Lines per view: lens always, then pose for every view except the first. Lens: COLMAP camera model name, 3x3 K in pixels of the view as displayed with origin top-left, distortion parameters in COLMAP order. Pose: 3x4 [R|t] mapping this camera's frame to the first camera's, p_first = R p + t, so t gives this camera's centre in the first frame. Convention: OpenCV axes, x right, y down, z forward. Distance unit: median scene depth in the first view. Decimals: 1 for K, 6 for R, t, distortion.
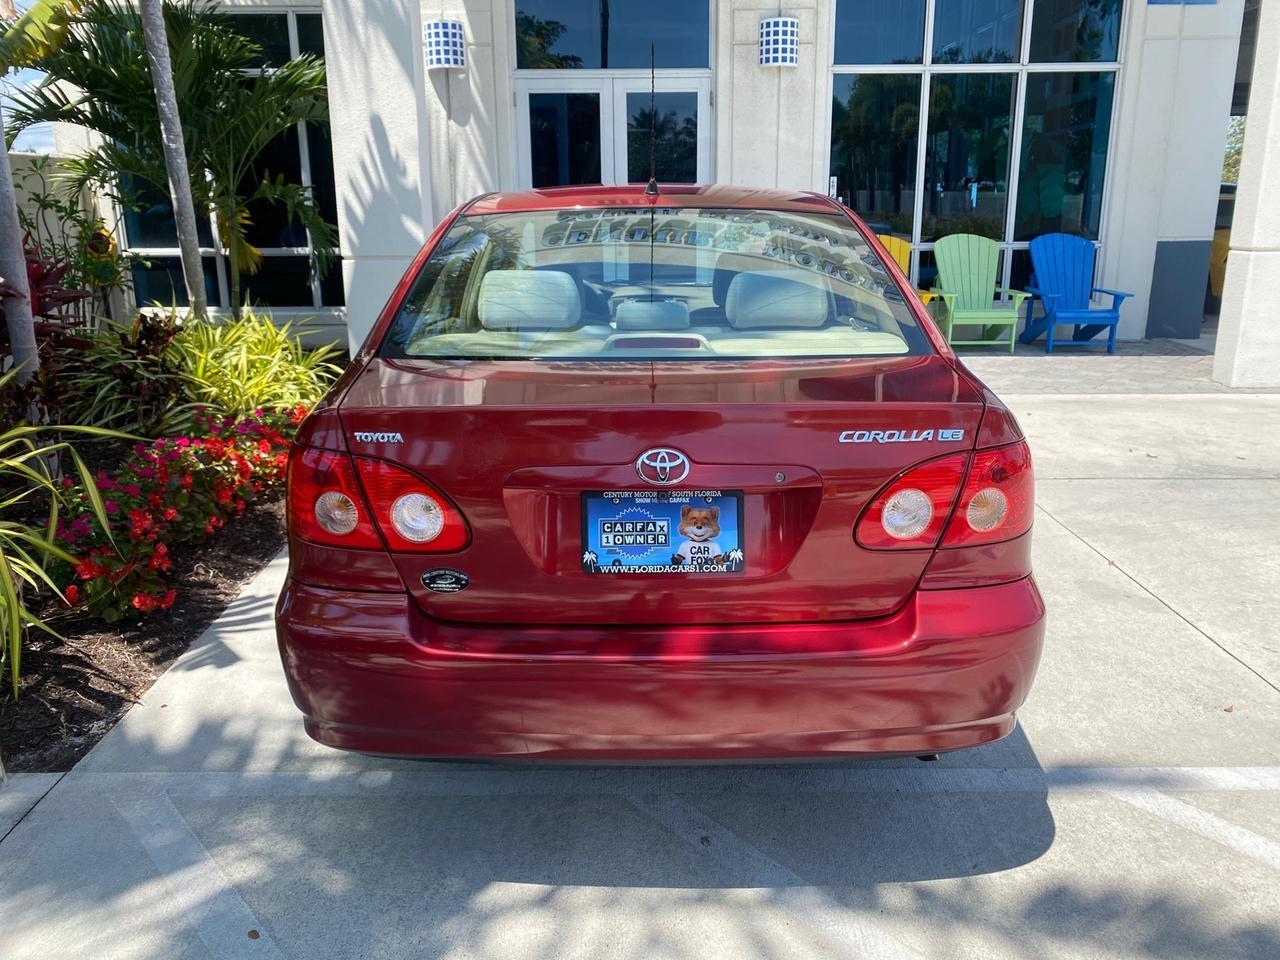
lens RADIAL K [[984.7, 0, 636.7], [0, 984.7, 466.8], [0, 0, 1]] dist [0.012679, -0.015386]
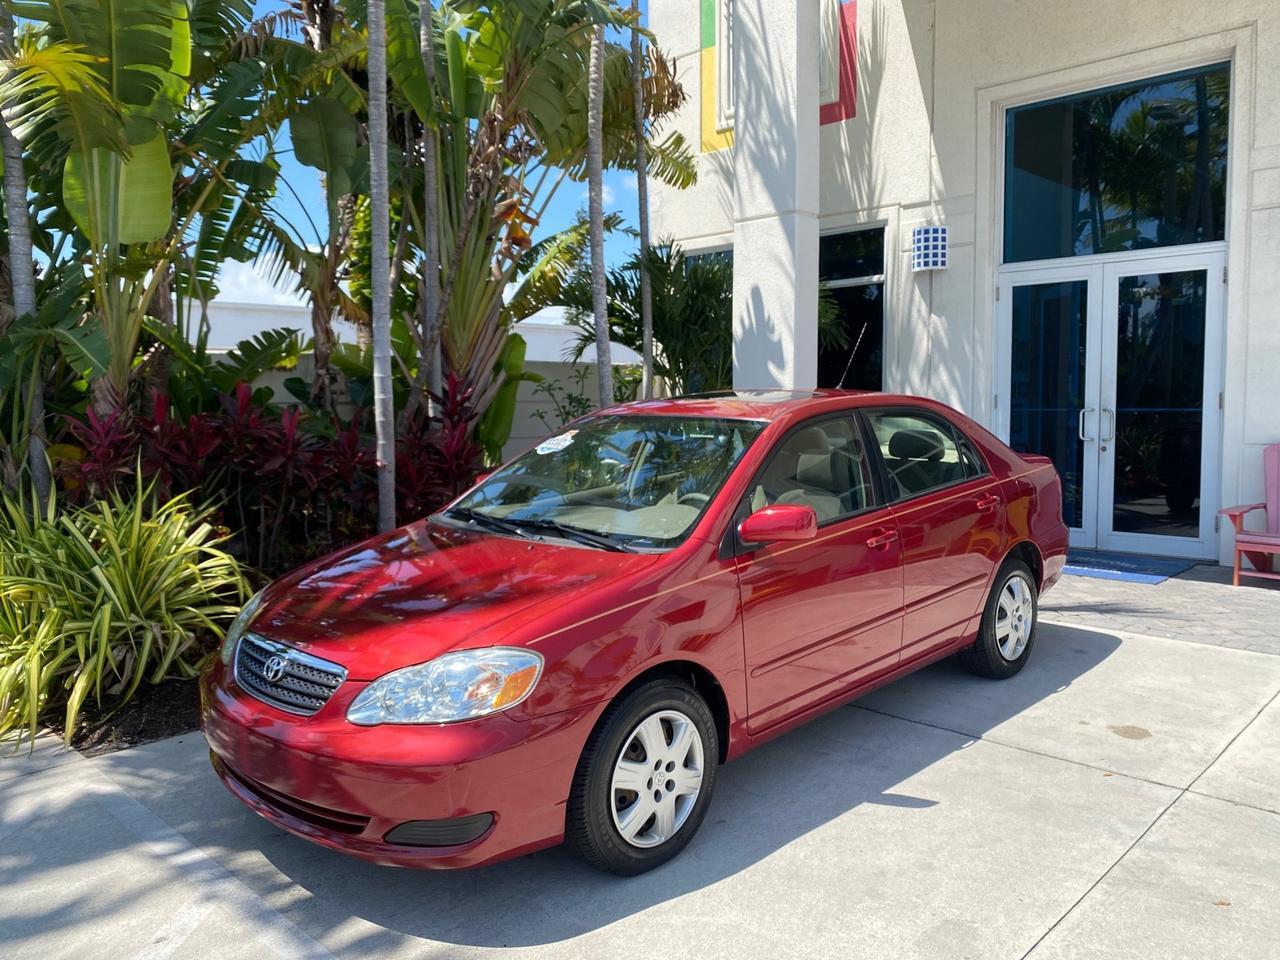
lens RADIAL K [[984.7, 0, 640.5], [0, 984.7, 469.8], [0, 0, 1]] dist [0.012679, -0.015386]
pose [[0.709510, 0.050091, -0.702913, 0.746908], [-0.172231, 0.979546, -0.104044, -0.091995], [0.683325, 0.194884, 0.703625, 0.248342]]
